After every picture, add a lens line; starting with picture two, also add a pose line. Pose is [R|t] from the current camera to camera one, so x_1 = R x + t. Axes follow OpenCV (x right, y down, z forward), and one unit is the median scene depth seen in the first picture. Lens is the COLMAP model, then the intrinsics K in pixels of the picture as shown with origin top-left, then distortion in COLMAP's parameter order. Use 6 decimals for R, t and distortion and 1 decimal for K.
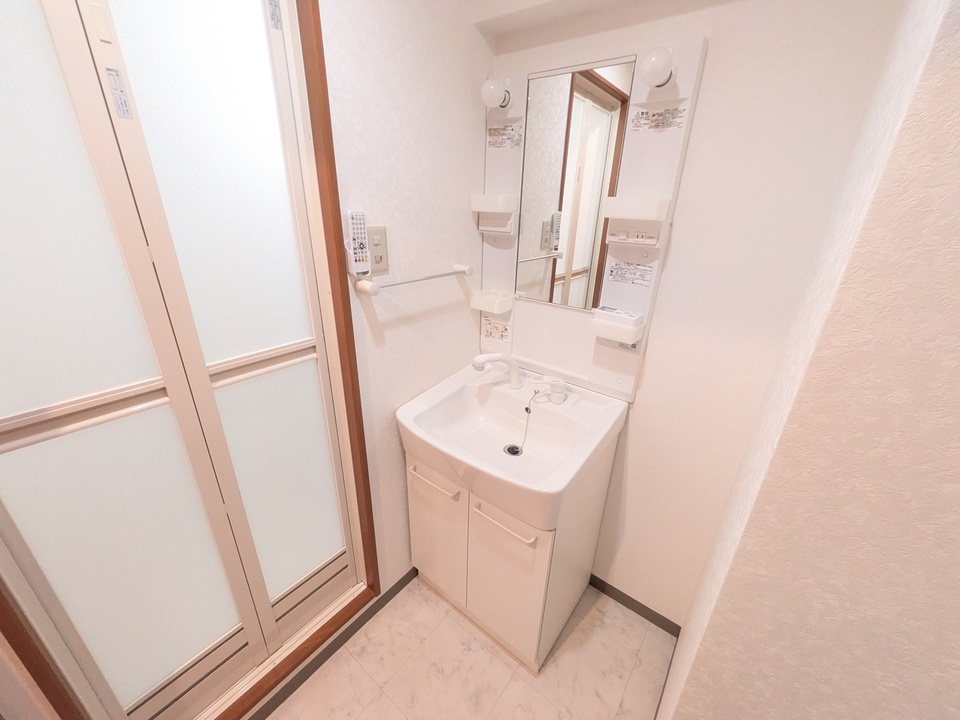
lens RADIAL K [[382.5, 0, 479.7], [0, 382.5, 359.9], [0, 0, 1]] dist [-0.000726, -0.000103]
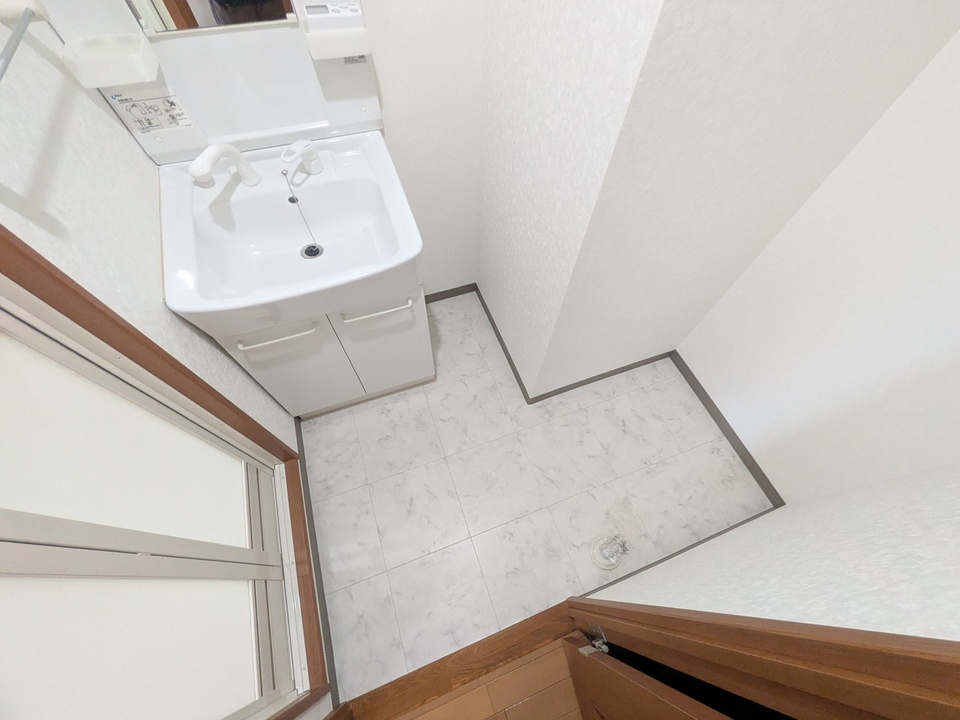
lens RADIAL K [[379.8, 0, 481.1], [0, 379.8, 361.2], [0, 0, 1]] dist [-0.000096, -0.000291]
pose [[0.525696, -0.739992, 0.419589, -0.261125], [0.309302, 0.625757, 0.716073, -0.111615], [-0.792449, -0.246657, 0.557839, 0.137425]]
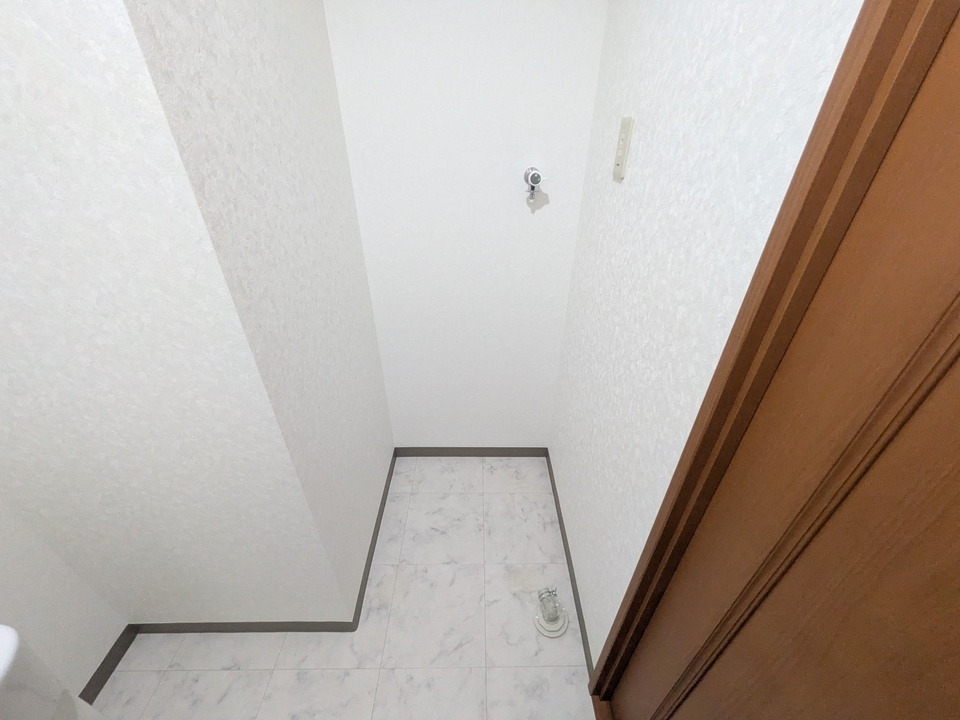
lens RADIAL K [[383.6, 0, 484.2], [0, 383.6, 362.0], [0, 0, 1]] dist [0.001086, -0.000249]
pose [[-0.628403, -0.445972, 0.637353, -0.251417], [0.273878, 0.640032, 0.717879, -0.065689], [-0.728080, 0.625674, -0.280056, 0.304128]]
